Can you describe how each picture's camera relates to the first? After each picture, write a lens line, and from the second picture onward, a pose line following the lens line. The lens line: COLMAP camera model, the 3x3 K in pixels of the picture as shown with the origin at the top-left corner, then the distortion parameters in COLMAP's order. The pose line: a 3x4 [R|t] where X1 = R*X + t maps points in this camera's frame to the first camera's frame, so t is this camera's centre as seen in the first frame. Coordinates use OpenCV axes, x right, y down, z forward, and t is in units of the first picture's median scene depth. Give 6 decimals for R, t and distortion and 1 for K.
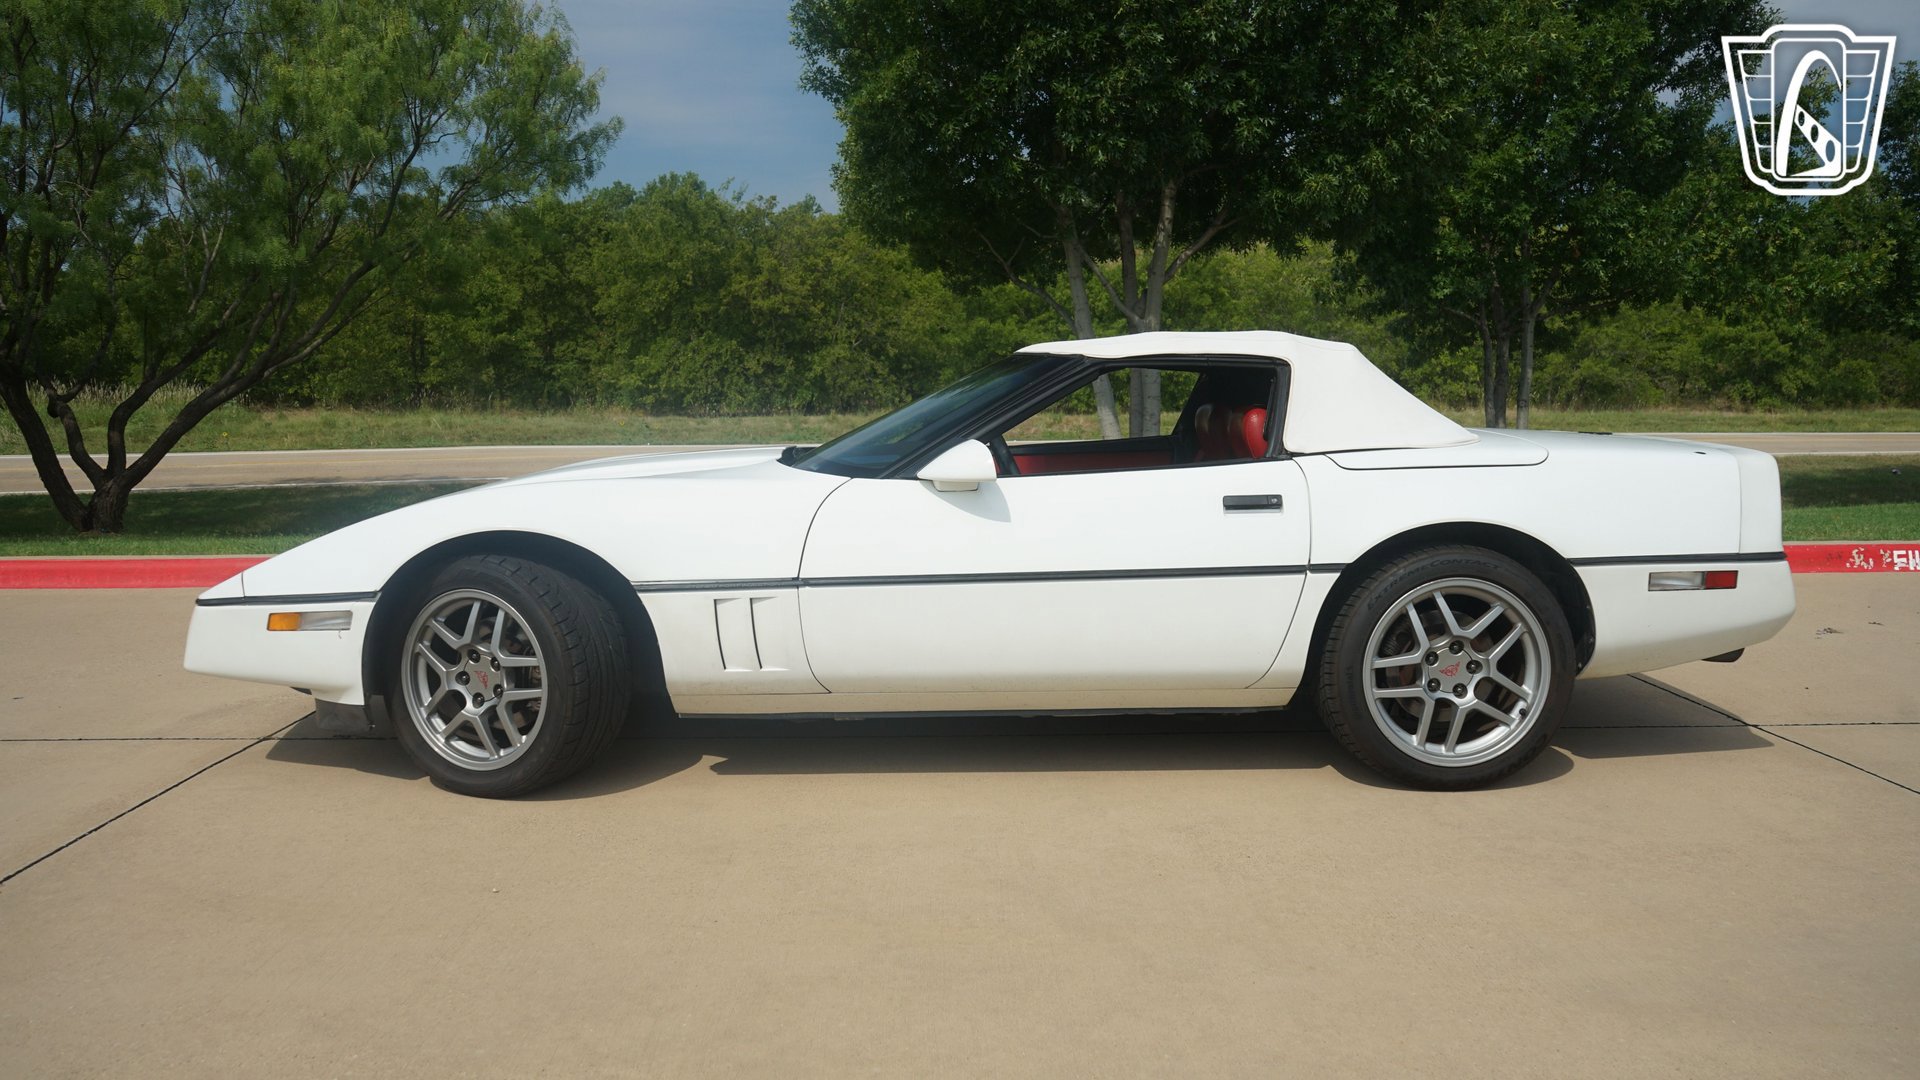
lens RADIAL K [[1524.5, 0, 966.7], [0, 1524.5, 543.9], [0, 0, 1]] dist [-0.028473, 0.037292]
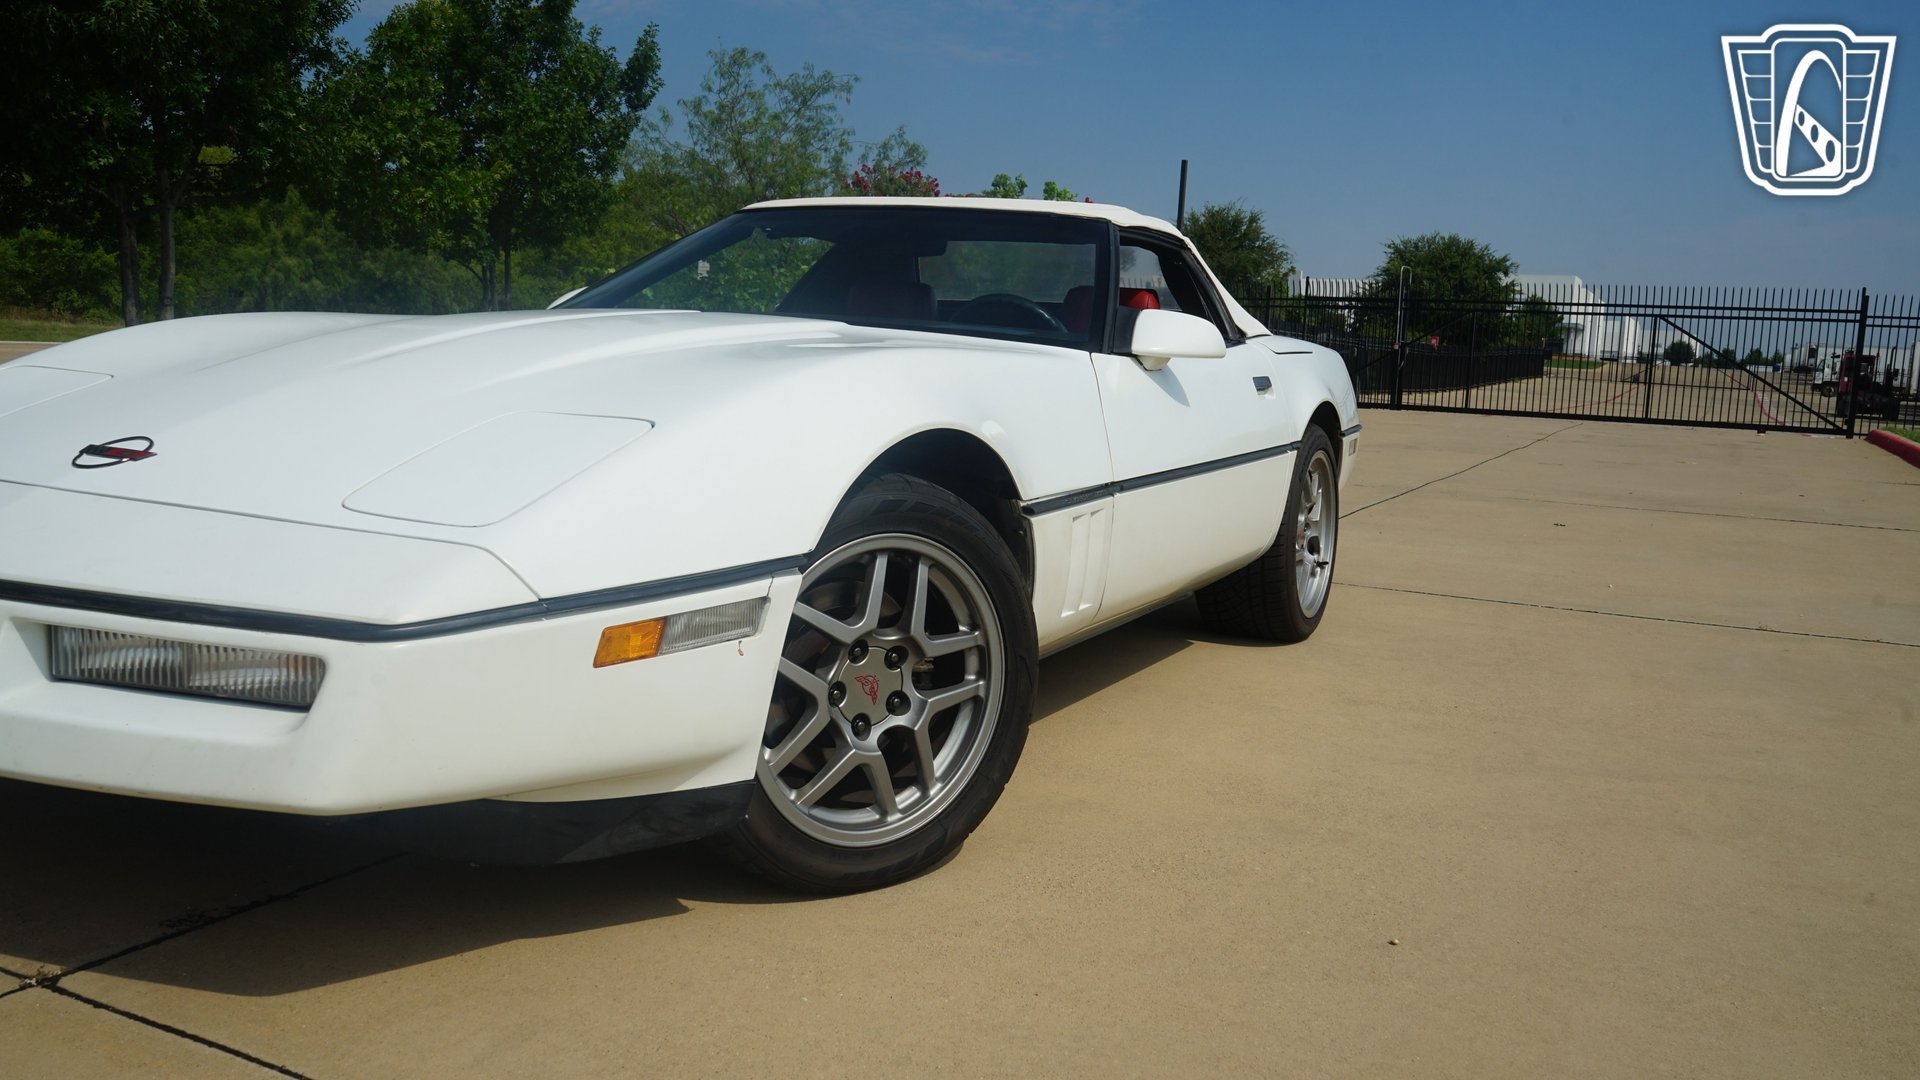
lens RADIAL K [[1540.9, 0, 960.0], [0, 1540.9, 540.0], [0, 0, 1]] dist [-0.009403, 0.015433]
pose [[0.477196, -0.089612, 0.874216, -0.792979], [0.046171, 0.995970, 0.076890, -0.011185], [-0.877583, 0.003672, 0.479410, 0.670042]]
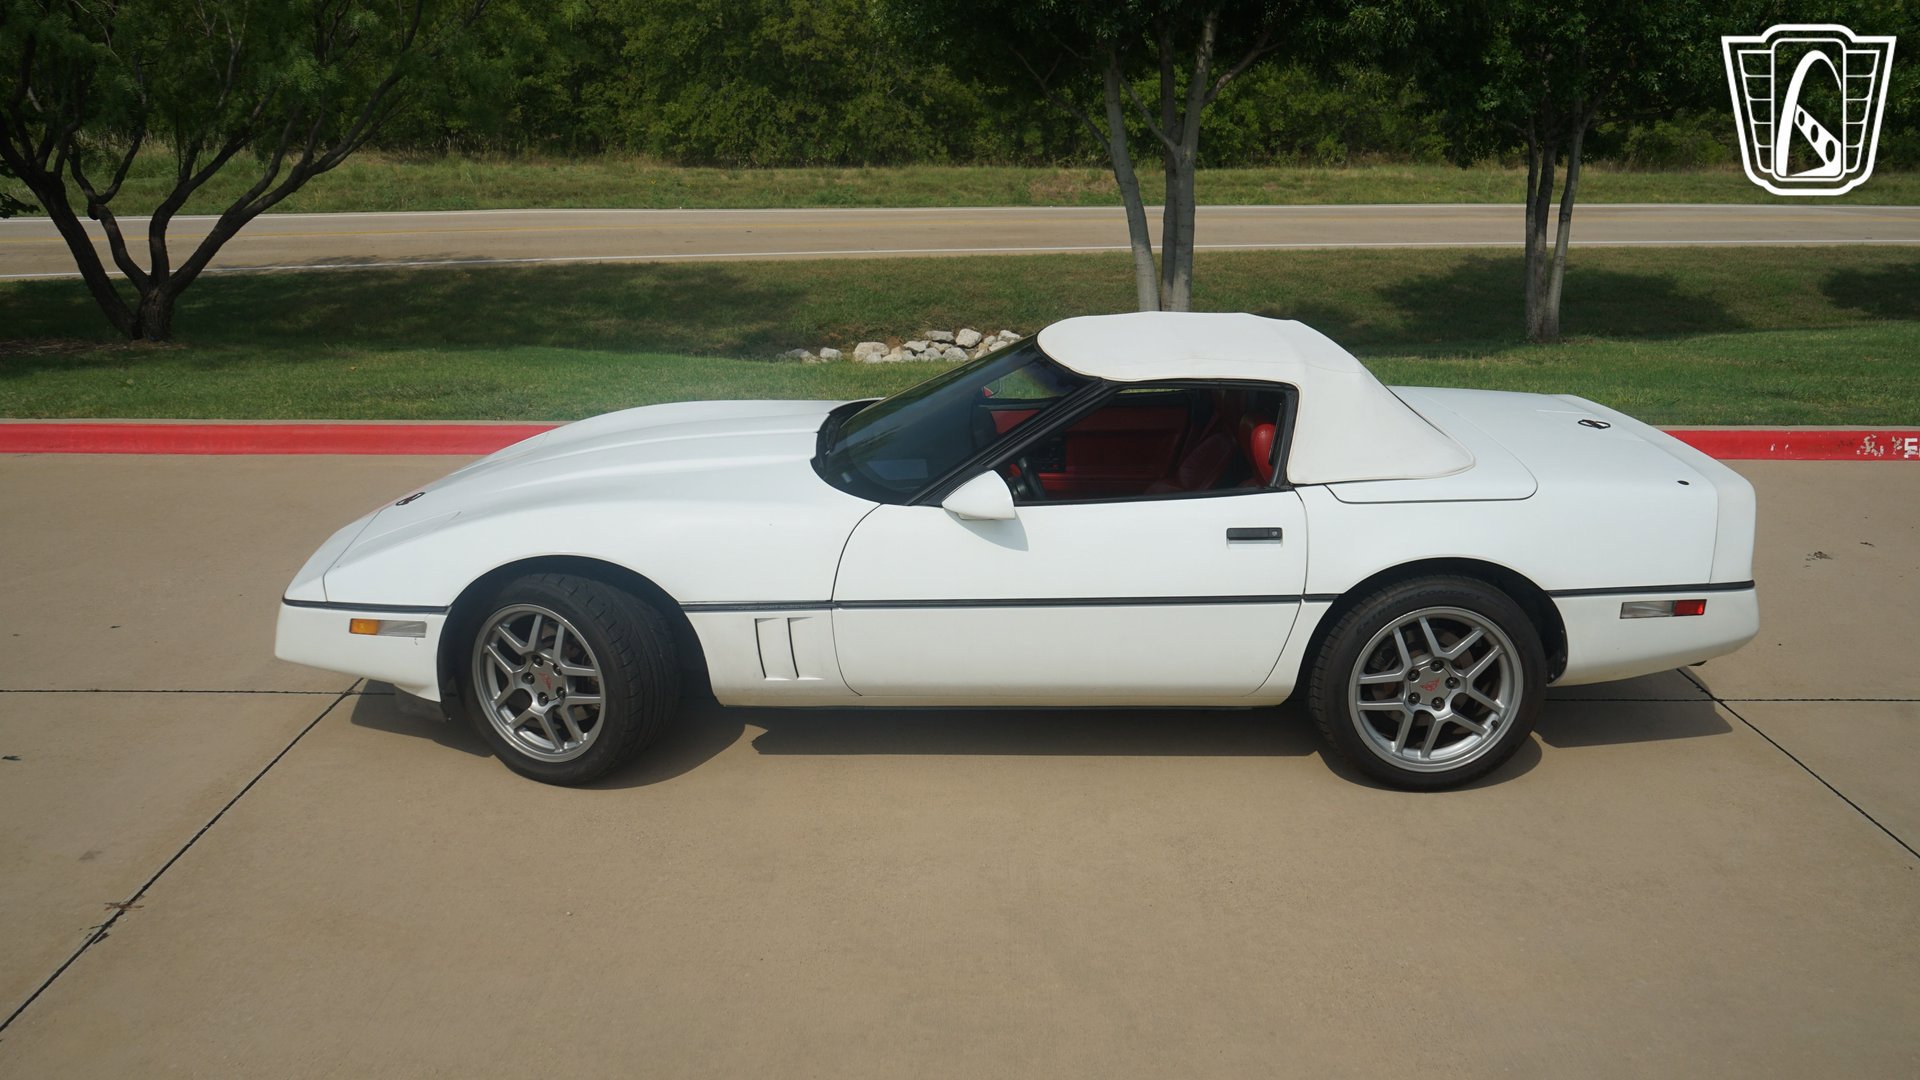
lens RADIAL K [[1524.5, 0, 966.7], [0, 1524.5, 543.9], [0, 0, 1]] dist [-0.028473, 0.037292]
pose [[0.999649, 0.016784, -0.020513, 0.007222], [-0.012917, 0.984327, 0.175878, -0.201849], [0.023143, -0.175552, 0.984198, -0.059770]]
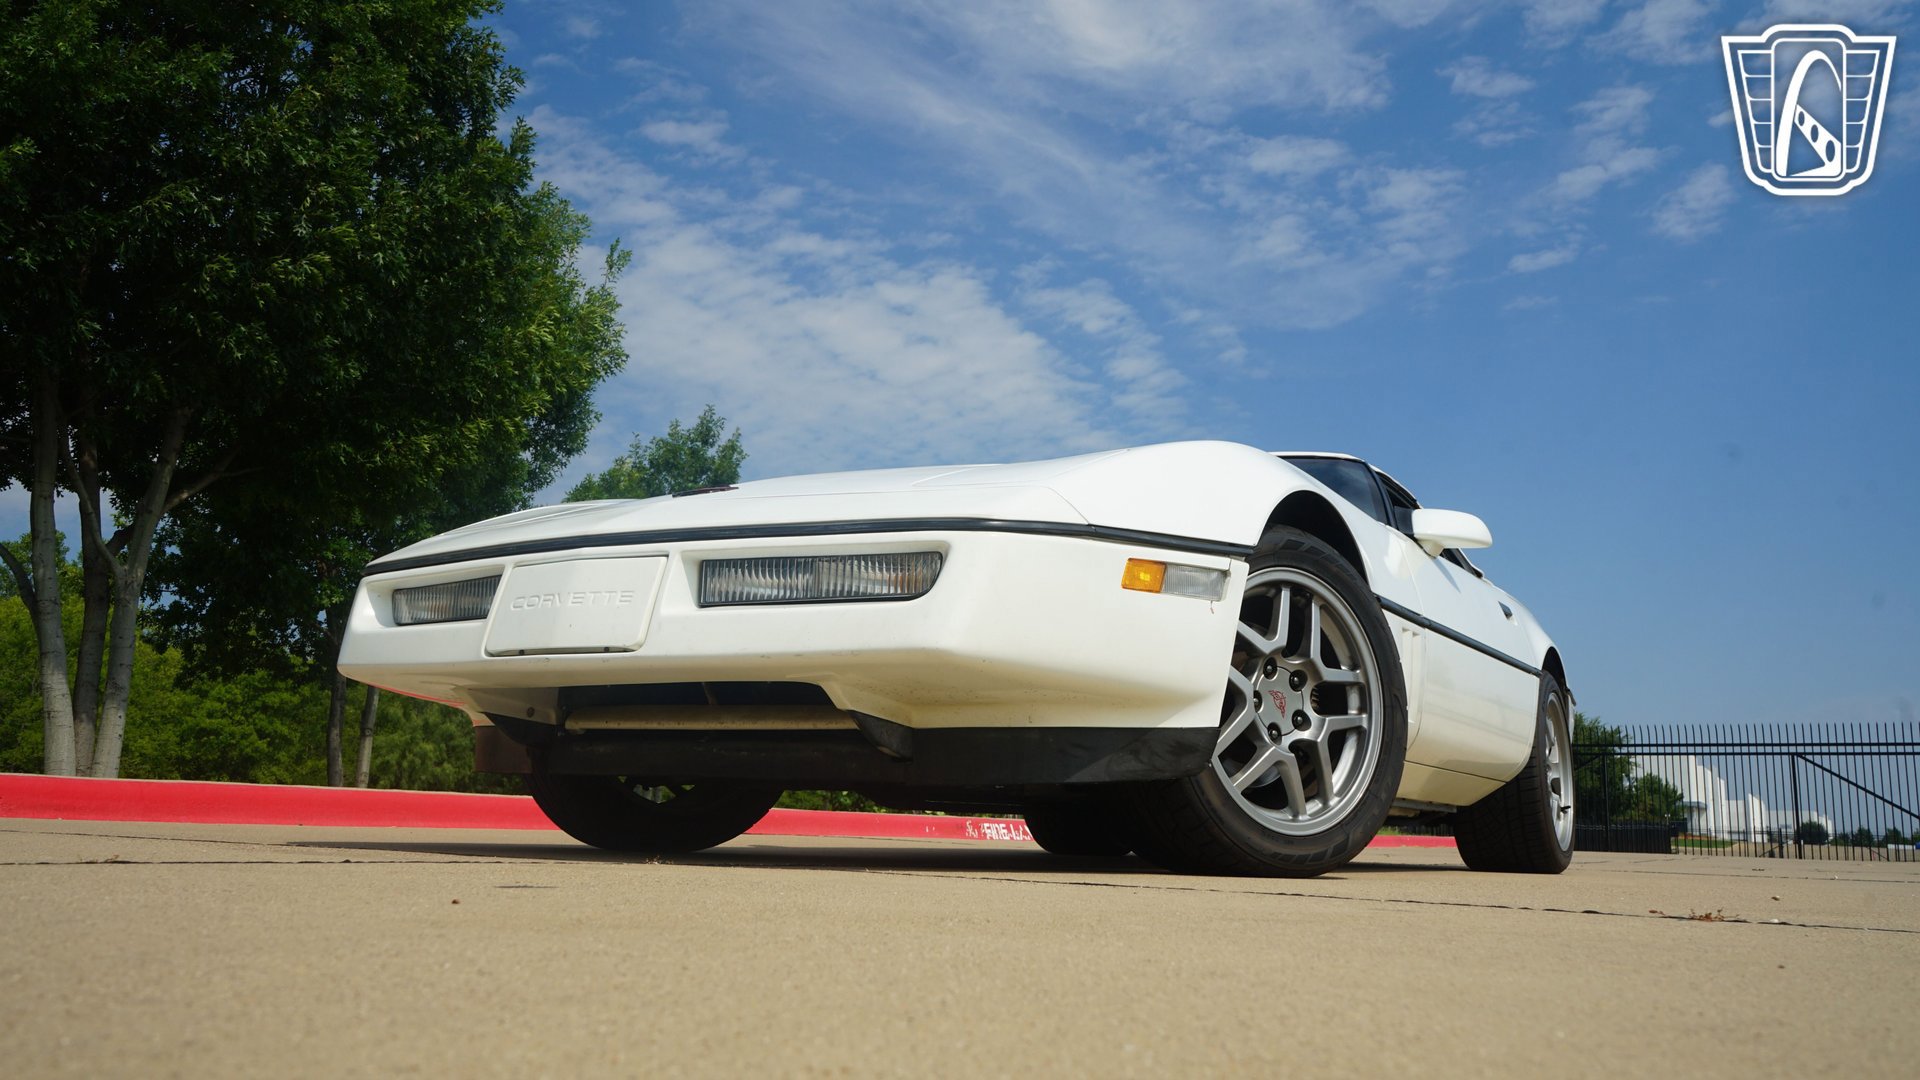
lens RADIAL K [[1540.9, 0, 960.0], [0, 1540.9, 540.0], [0, 0, 1]] dist [-0.009403, 0.015433]
pose [[0.530927, 0.178126, 0.828485, -0.964729], [0.056266, 0.968091, -0.244199, 0.175718], [-0.845548, 0.176267, 0.503964, 0.738689]]
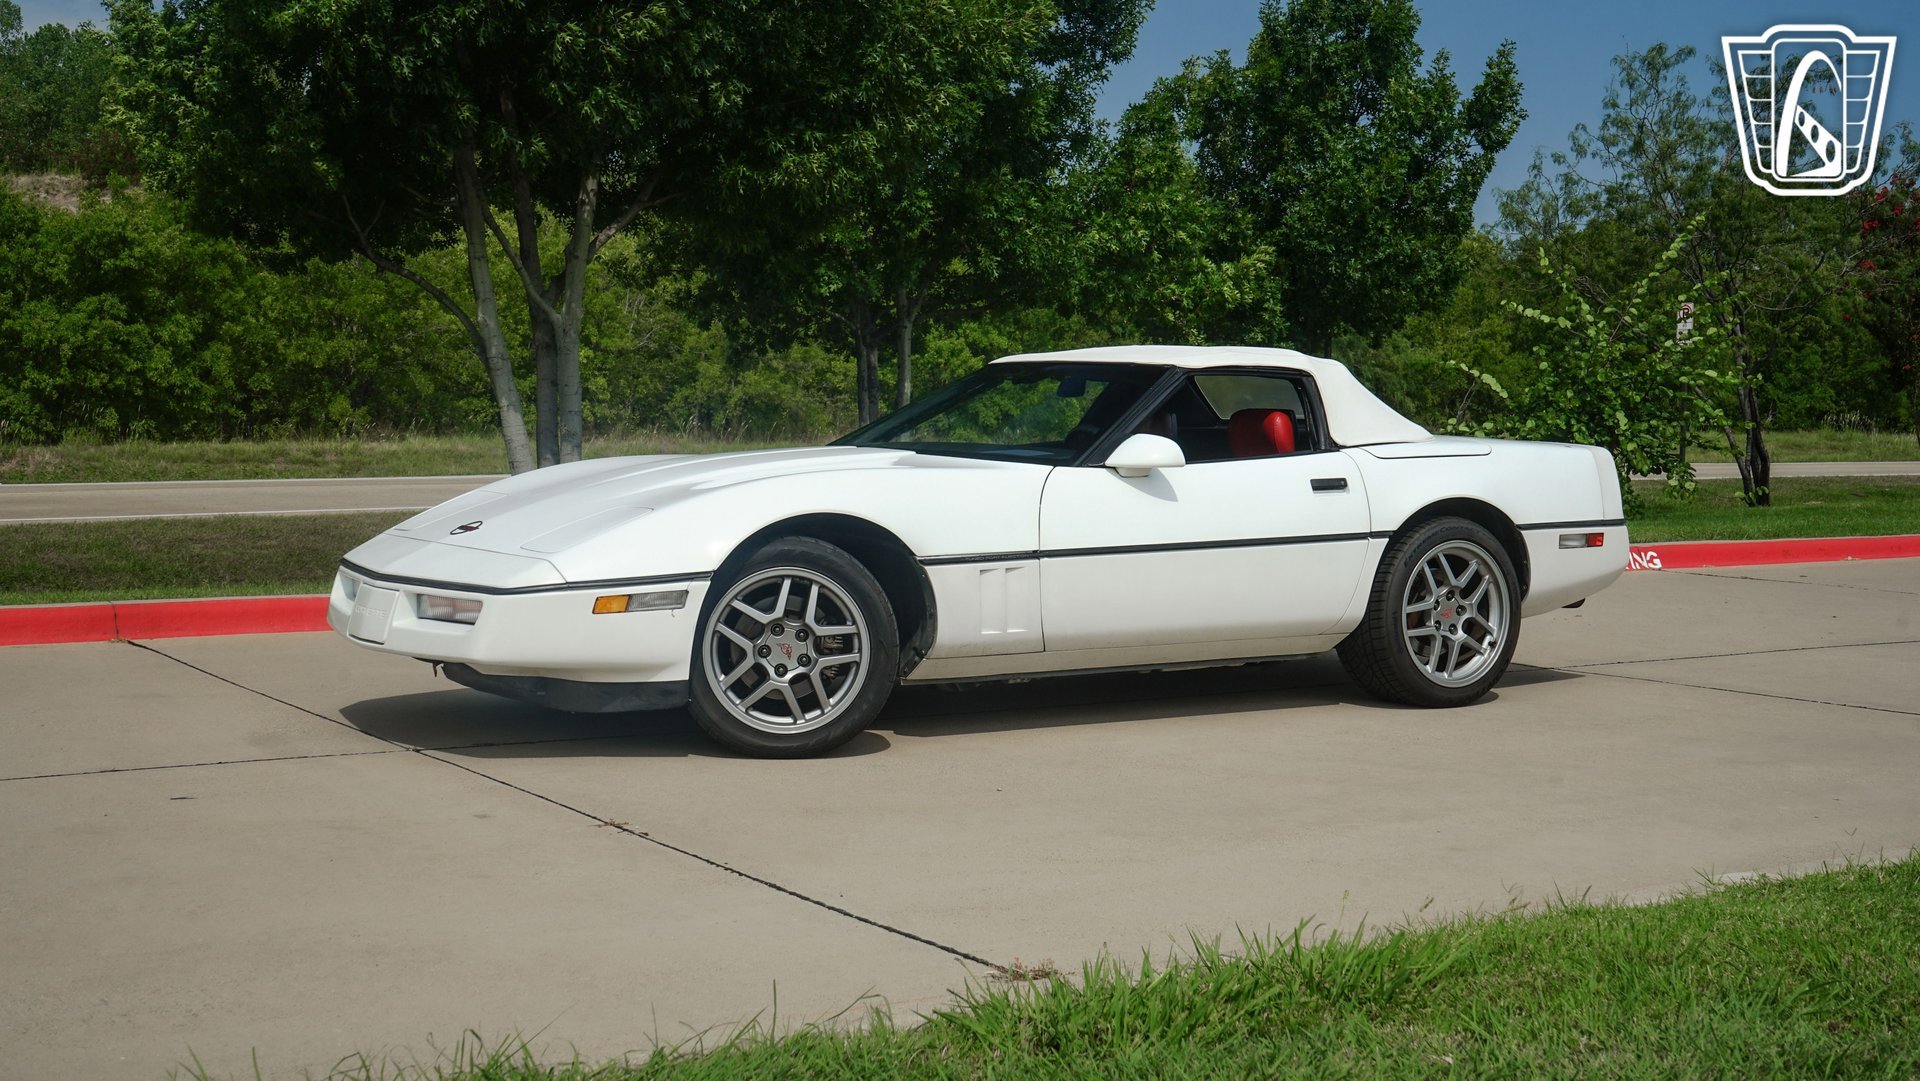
lens RADIAL K [[2406.0, 0, 960.0], [0, 2406.0, 540.5], [0, 0, 1]] dist [0.011165, 0.038203]
pose [[0.860618, -0.019990, 0.508859, -1.063467], [0.044883, 0.998318, -0.036691, 0.077020], [-0.507270, 0.054416, 0.860067, -0.542707]]
